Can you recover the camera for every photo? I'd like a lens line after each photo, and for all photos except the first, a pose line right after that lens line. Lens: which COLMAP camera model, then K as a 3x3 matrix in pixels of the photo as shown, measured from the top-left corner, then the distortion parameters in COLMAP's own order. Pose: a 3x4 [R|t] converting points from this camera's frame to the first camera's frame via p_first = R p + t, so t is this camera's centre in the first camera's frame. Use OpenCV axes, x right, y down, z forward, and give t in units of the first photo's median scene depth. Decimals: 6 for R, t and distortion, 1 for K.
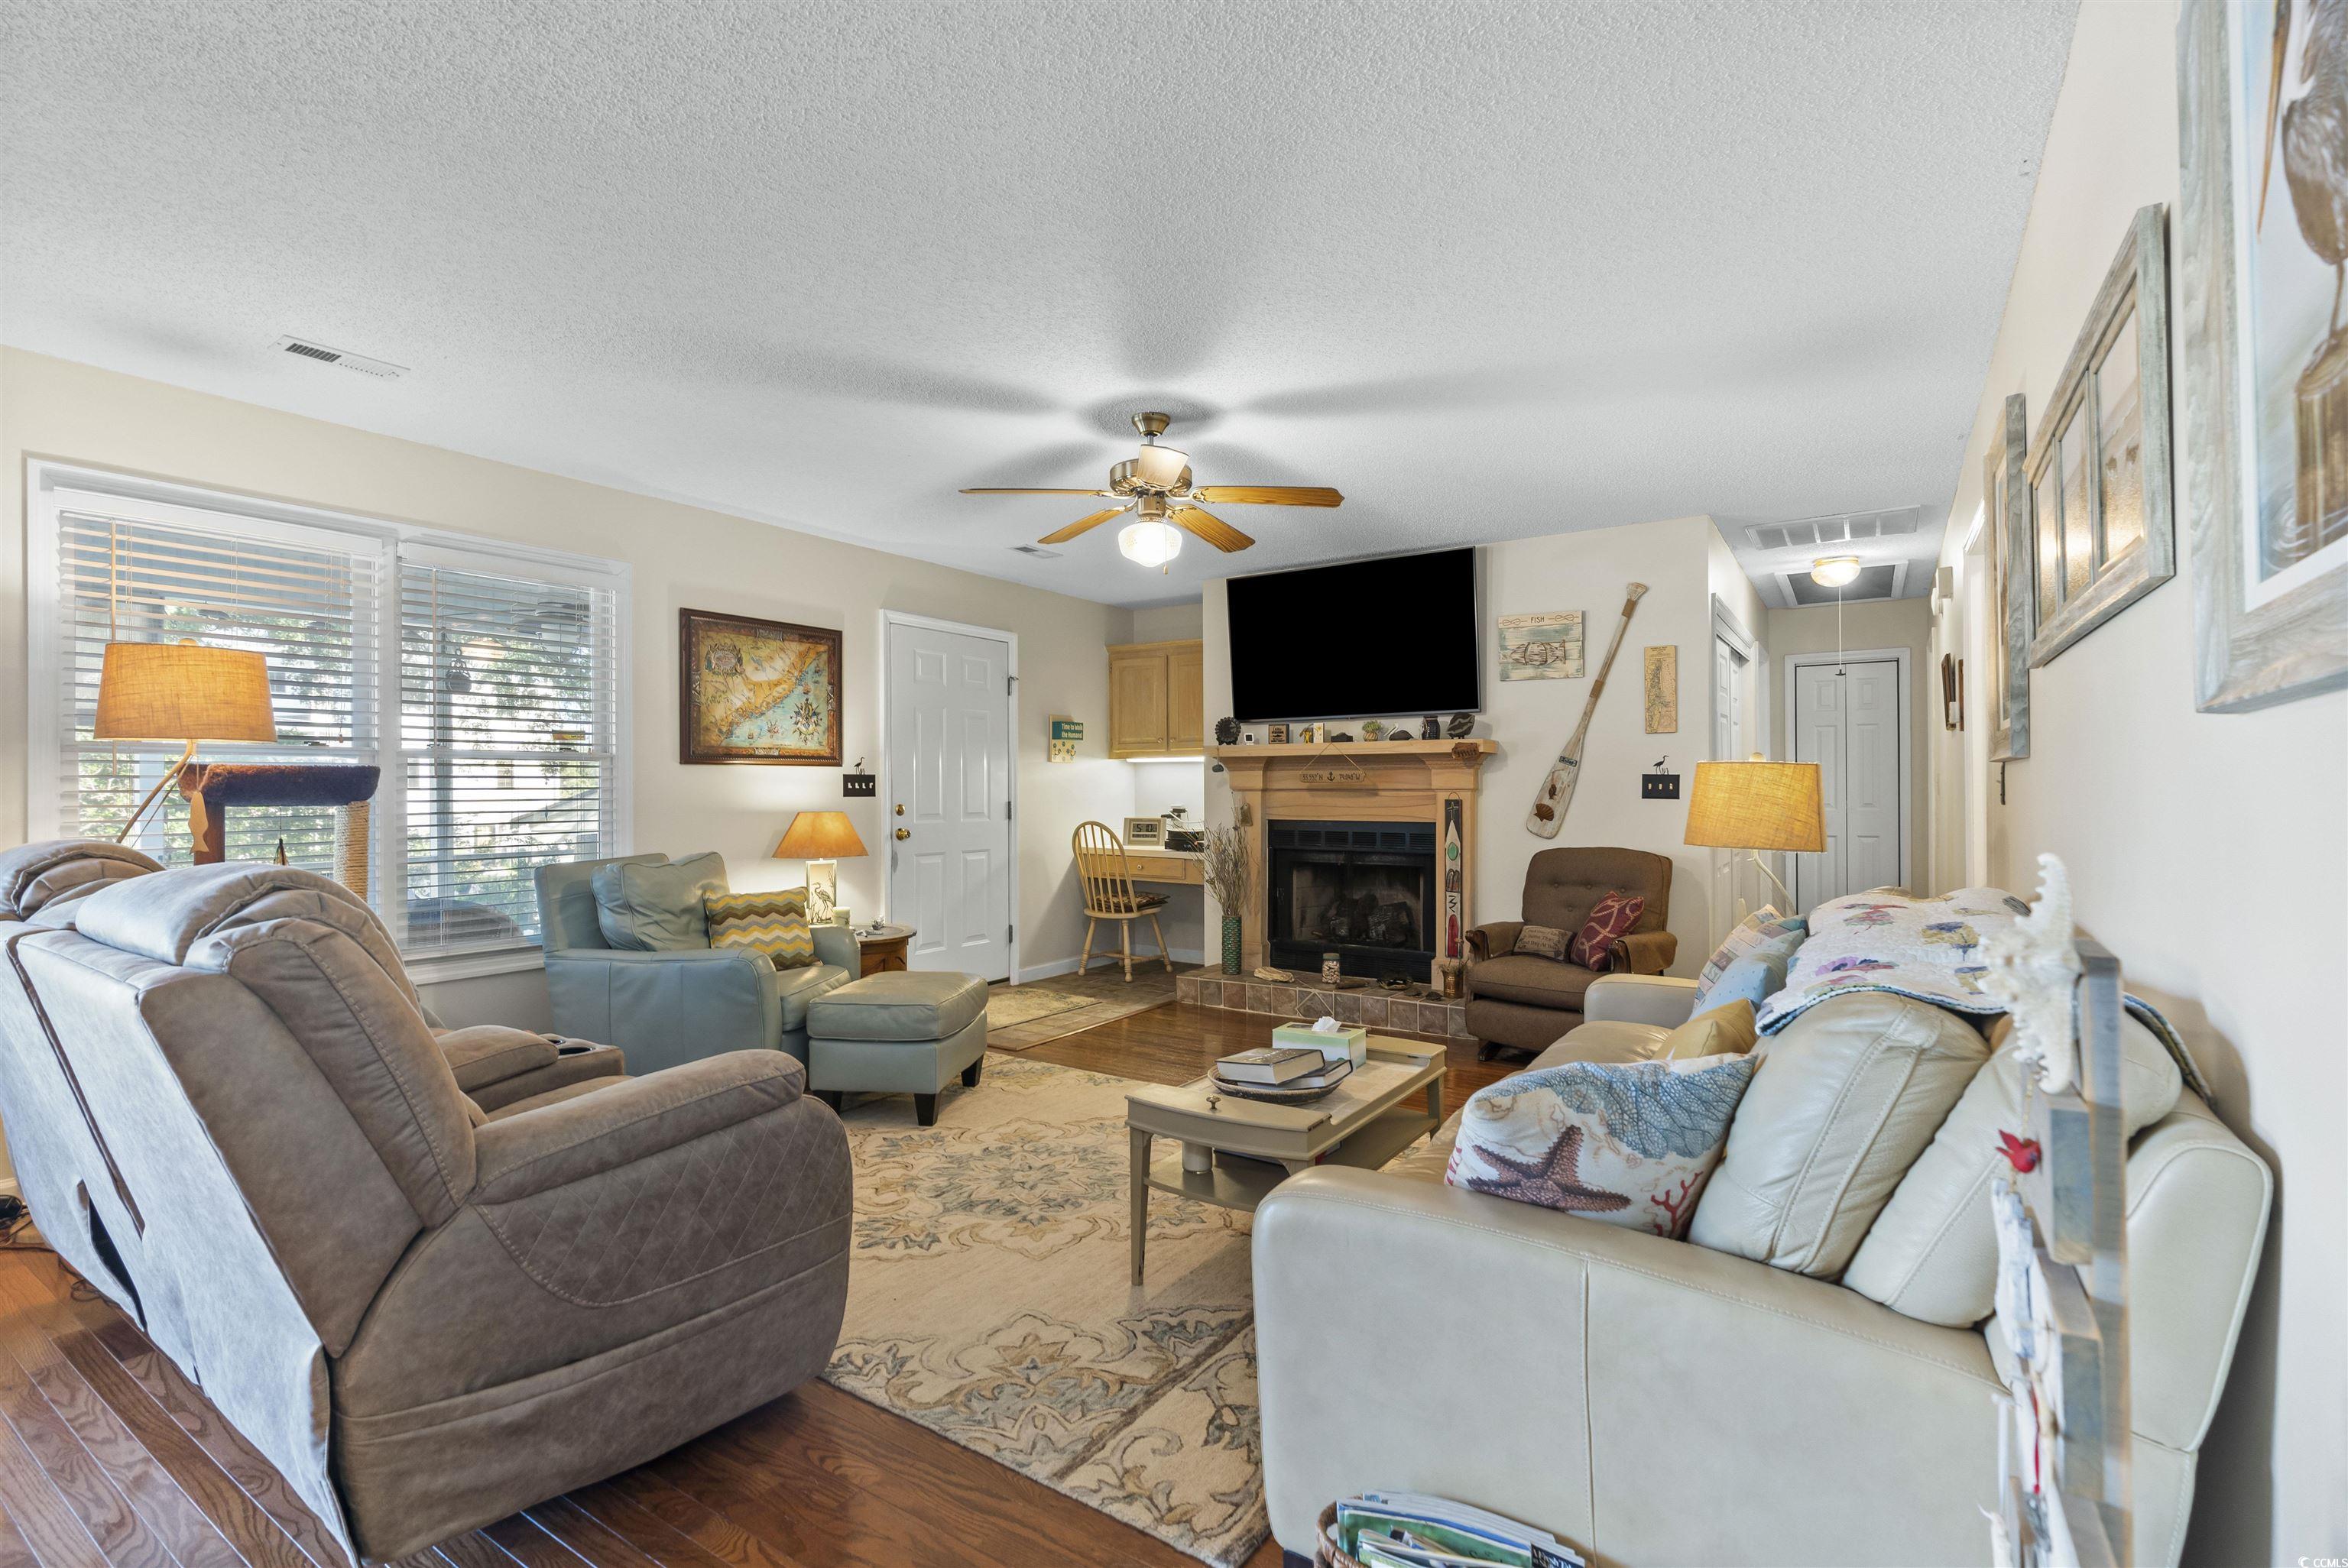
lens RADIAL K [[1065.9, 0, 1191.3], [0, 1065.9, 781.7], [0, 0, 1]] dist [-0.010807, 0.000992]
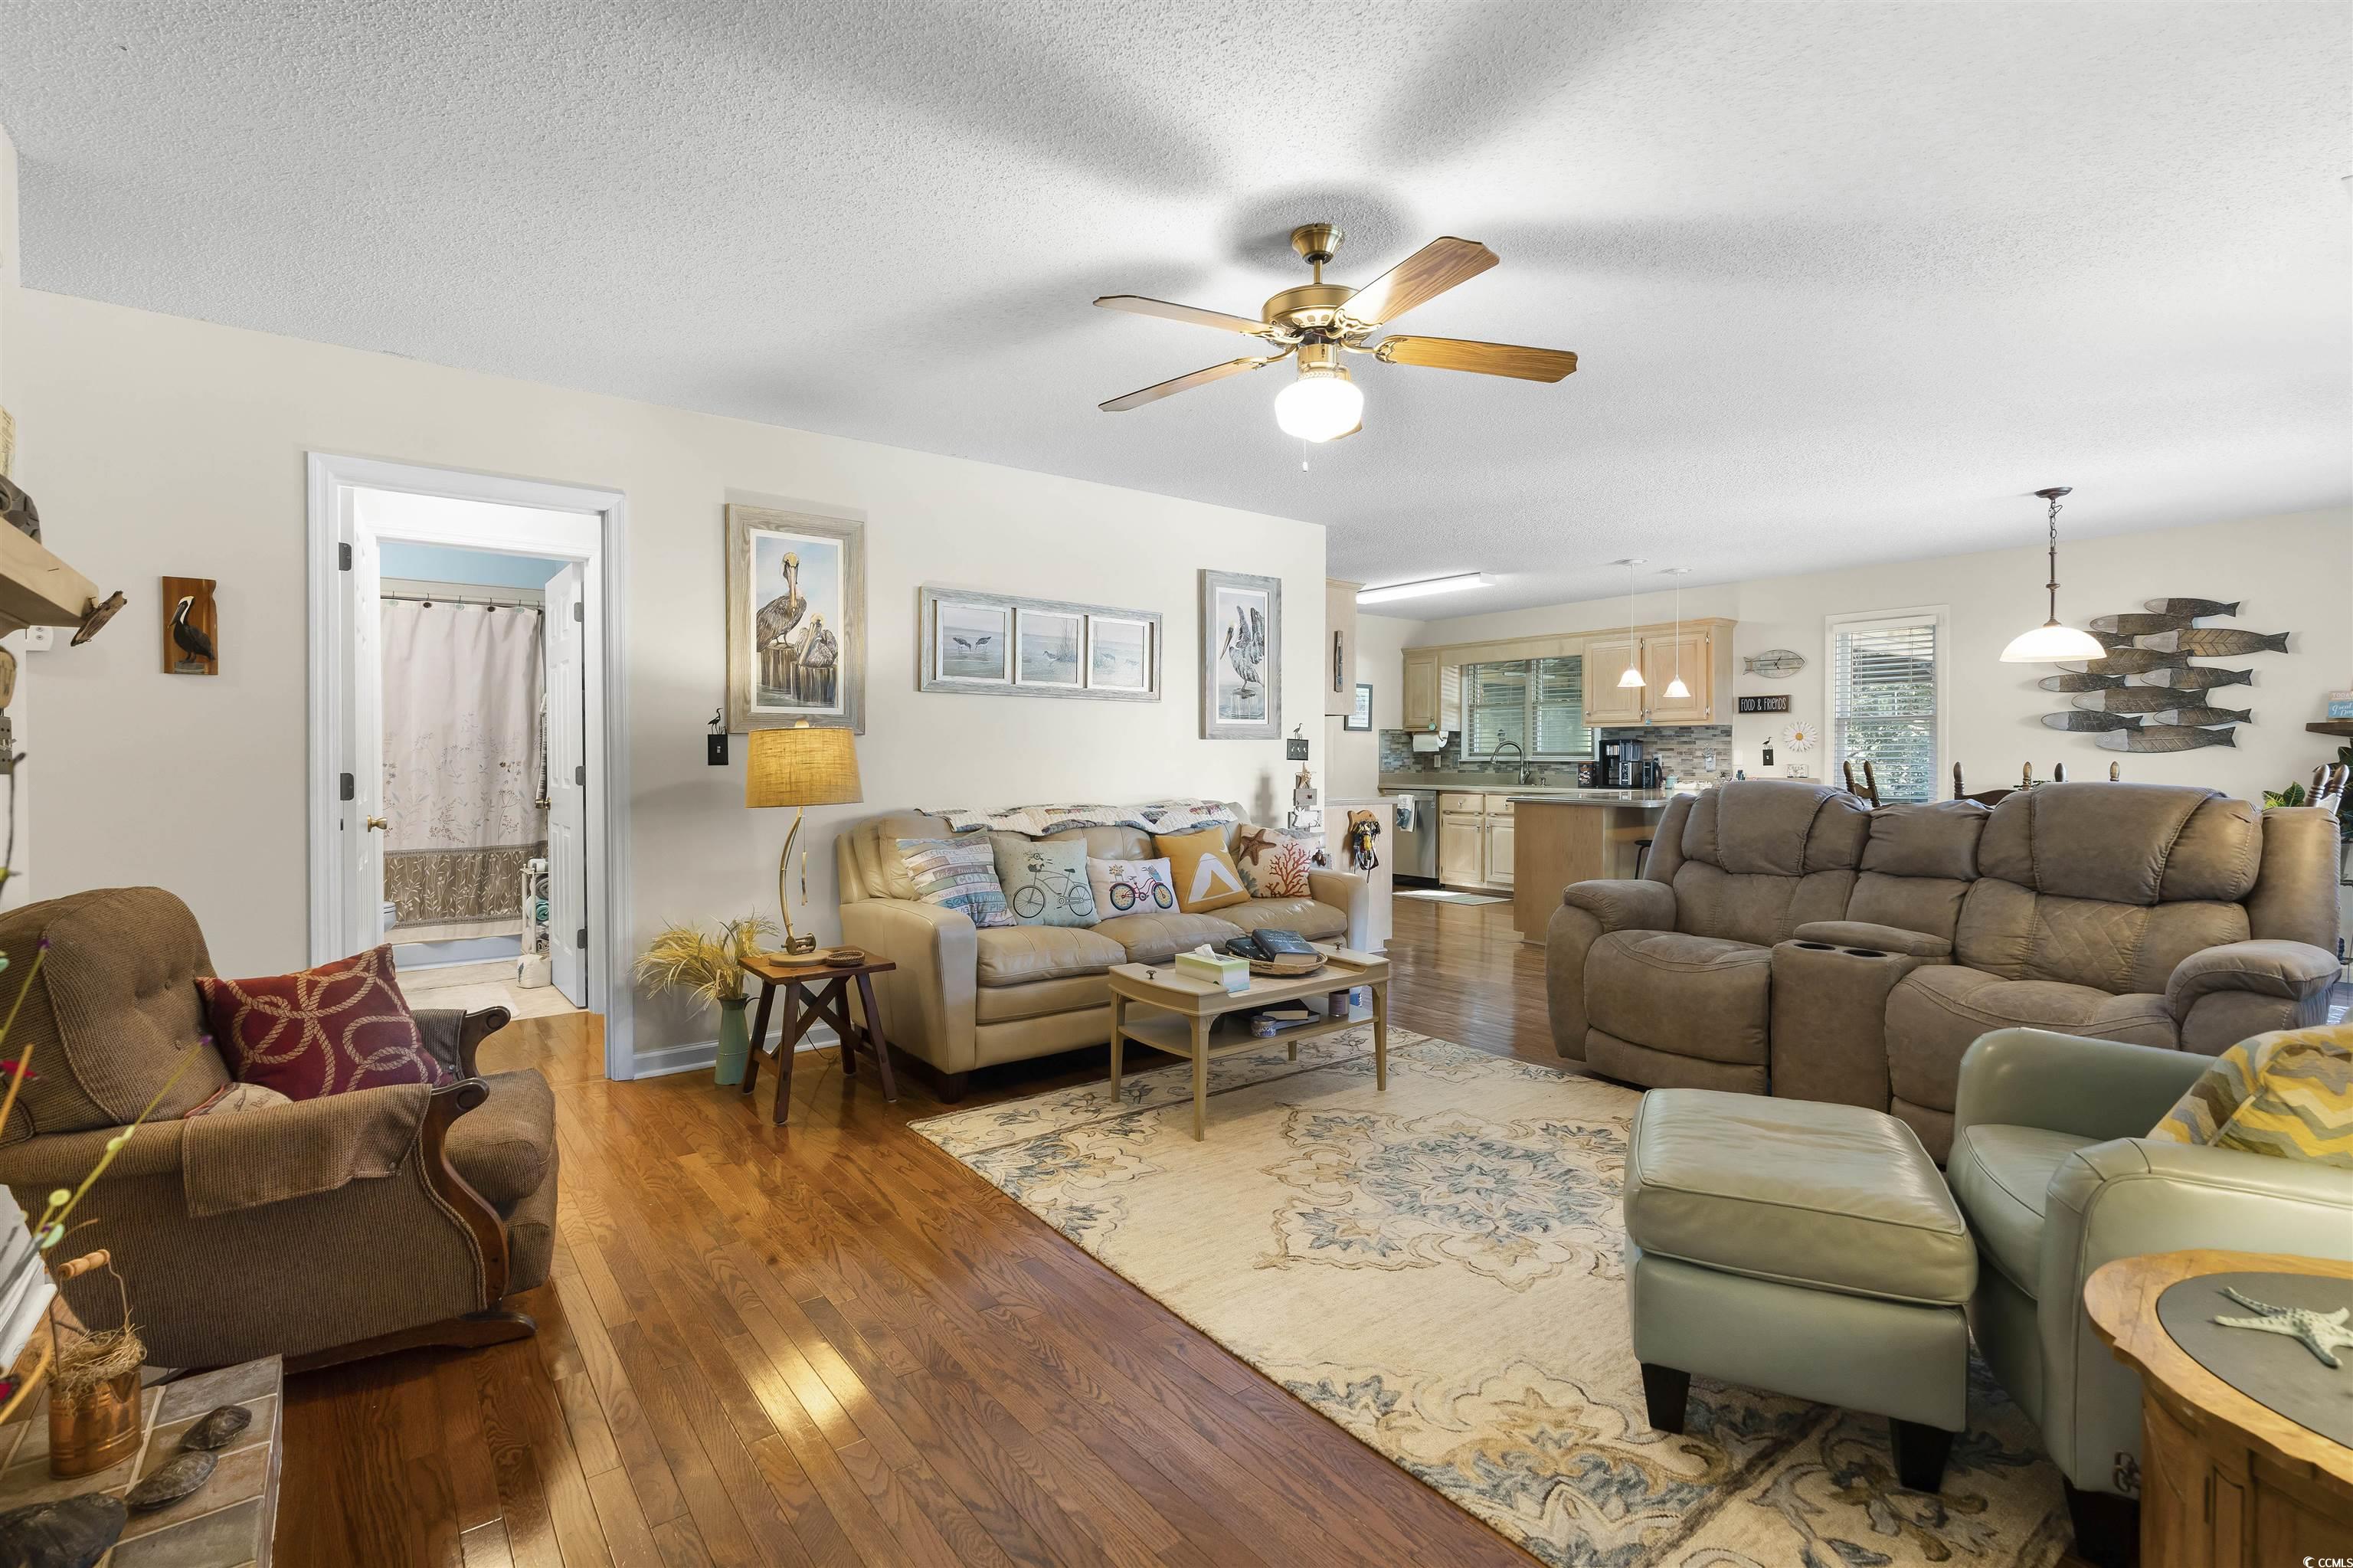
lens RADIAL K [[1068.4, 0, 1163.5], [0, 1068.4, 777.4], [0, 0, 1]] dist [-0.010807, 0.000992]
pose [[-0.939464, -0.005338, 0.342605, -0.160124], [-0.000582, 0.999902, 0.013981, 0.013811], [-0.342646, 0.012935, -0.939375, 1.471427]]
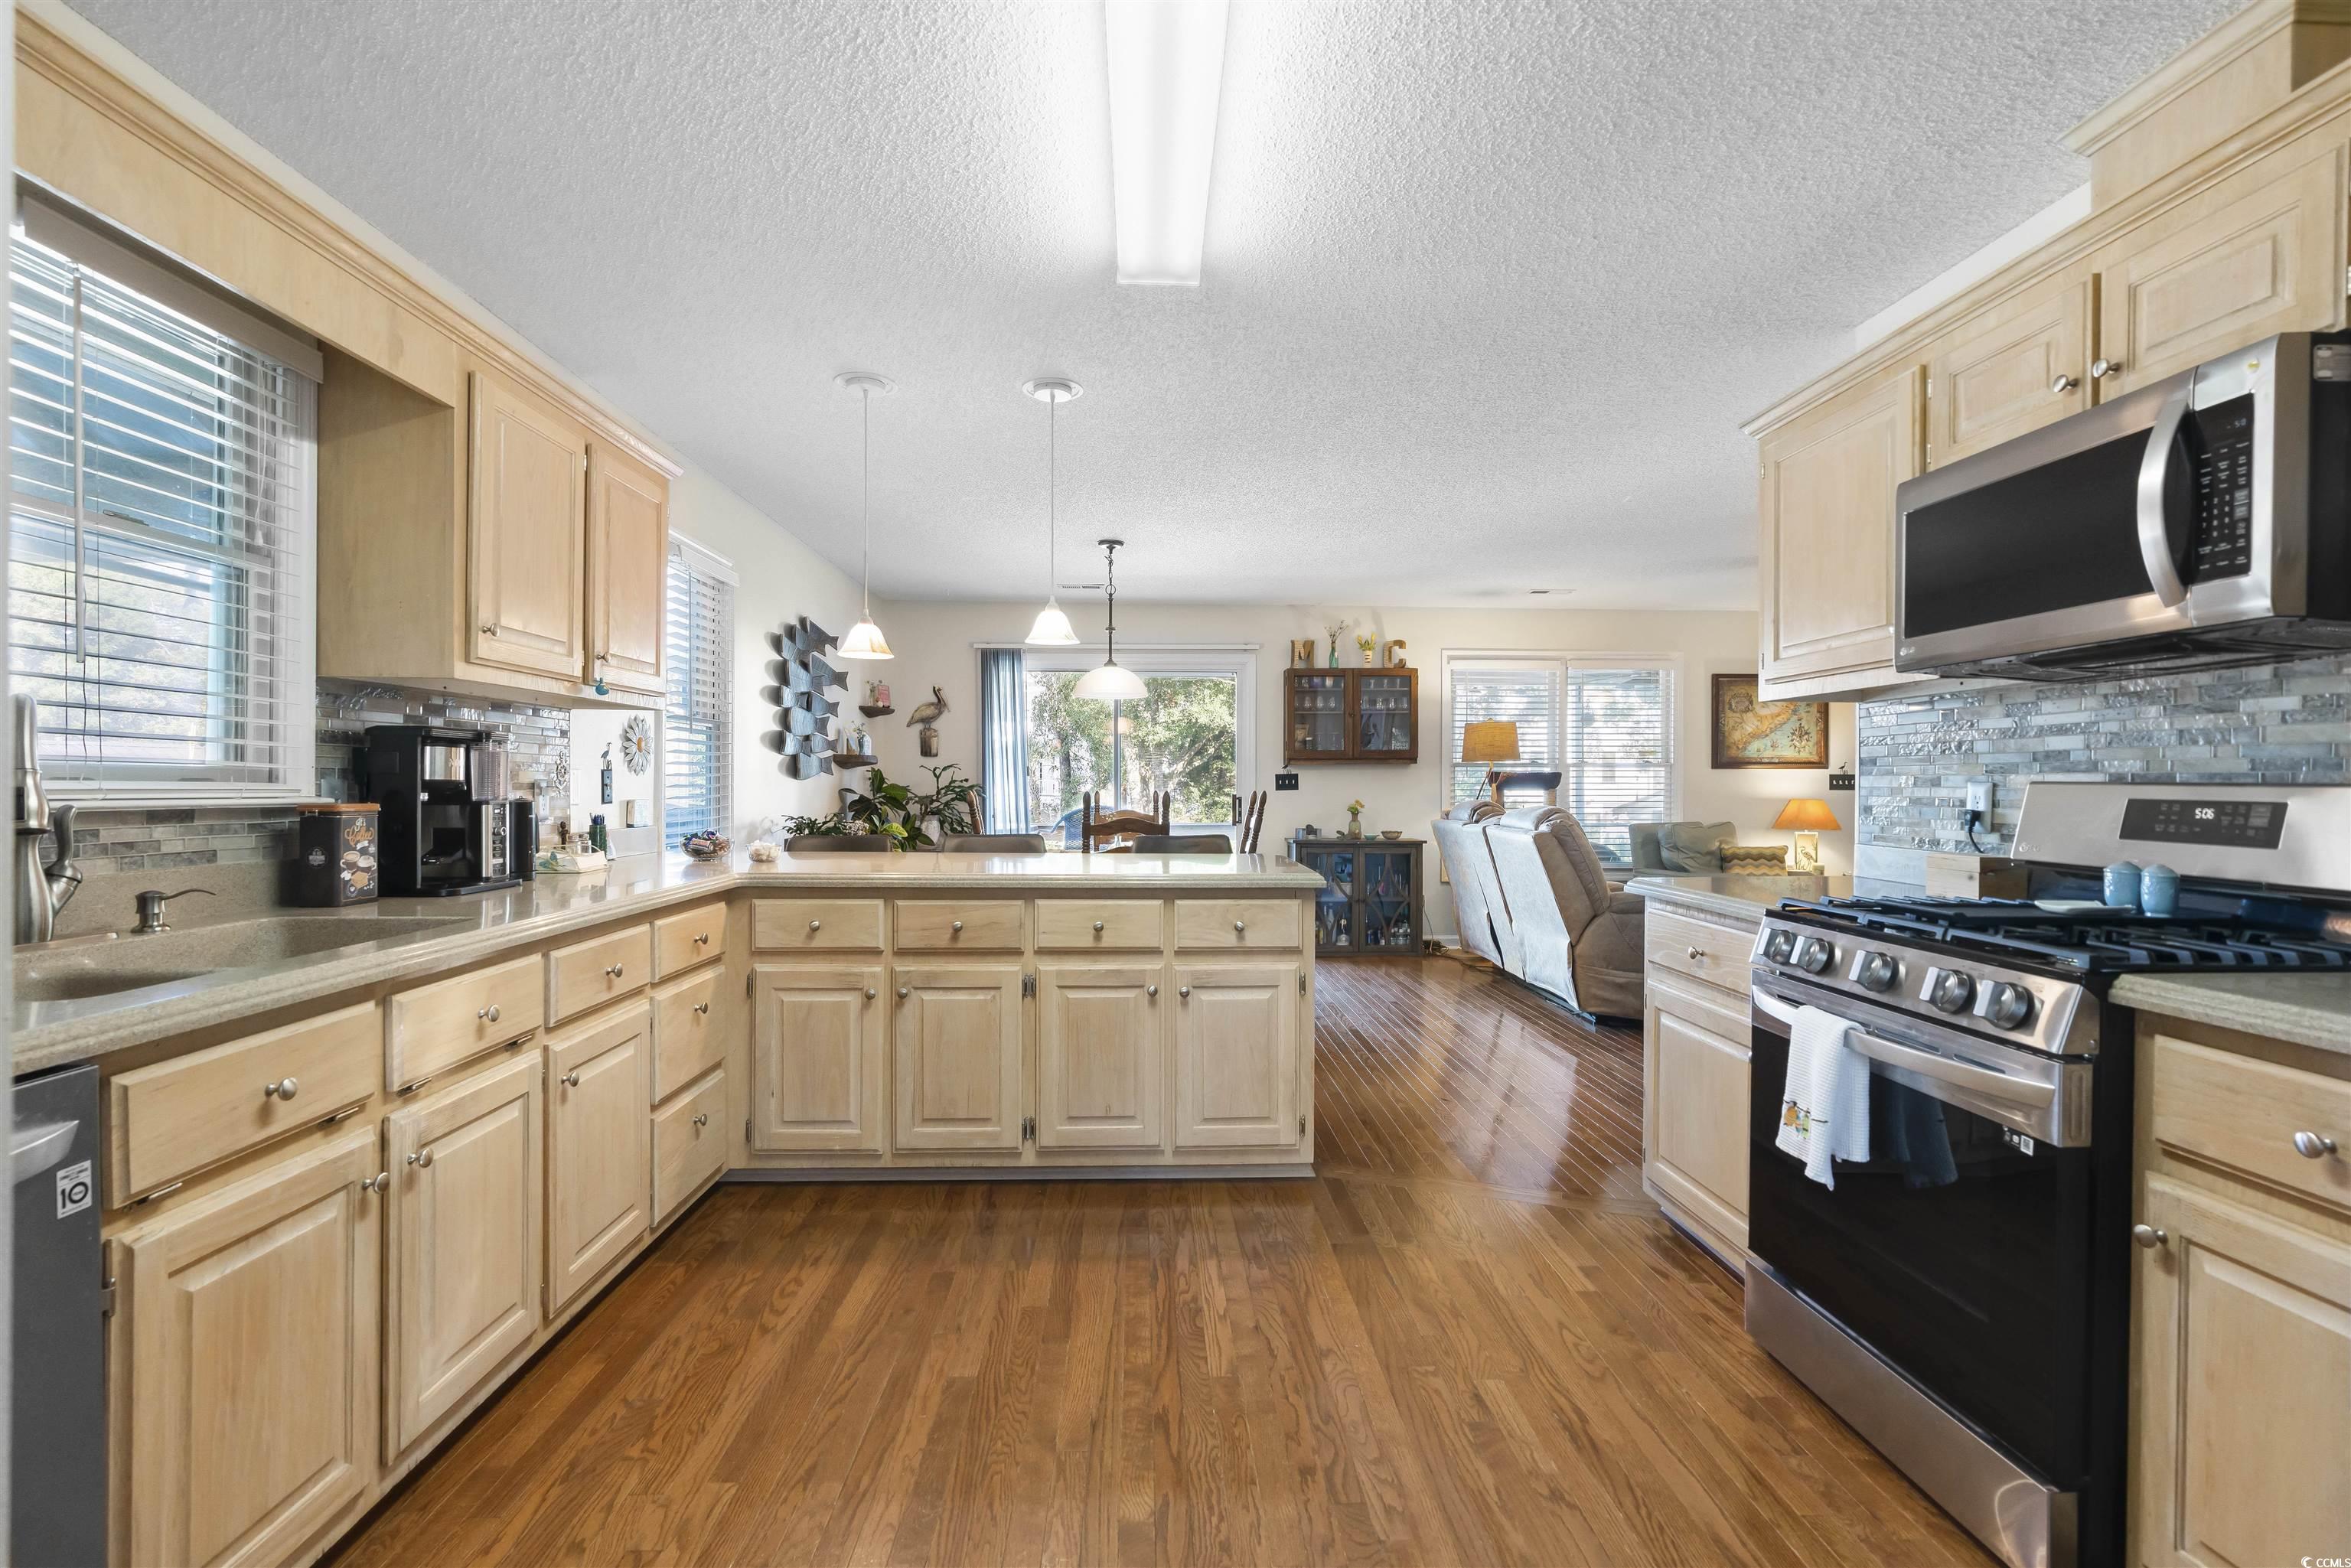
lens RADIAL K [[1067.4, 0, 1163.4], [0, 1067.4, 800.2], [0, 0, 1]] dist [-0.010807, 0.000992]
pose [[0.567427, 0.016402, -0.823260, 0.436831], [0.000269, 0.999798, 0.020104, -0.001336], [0.823424, -0.011629, 0.567308, -0.701602]]
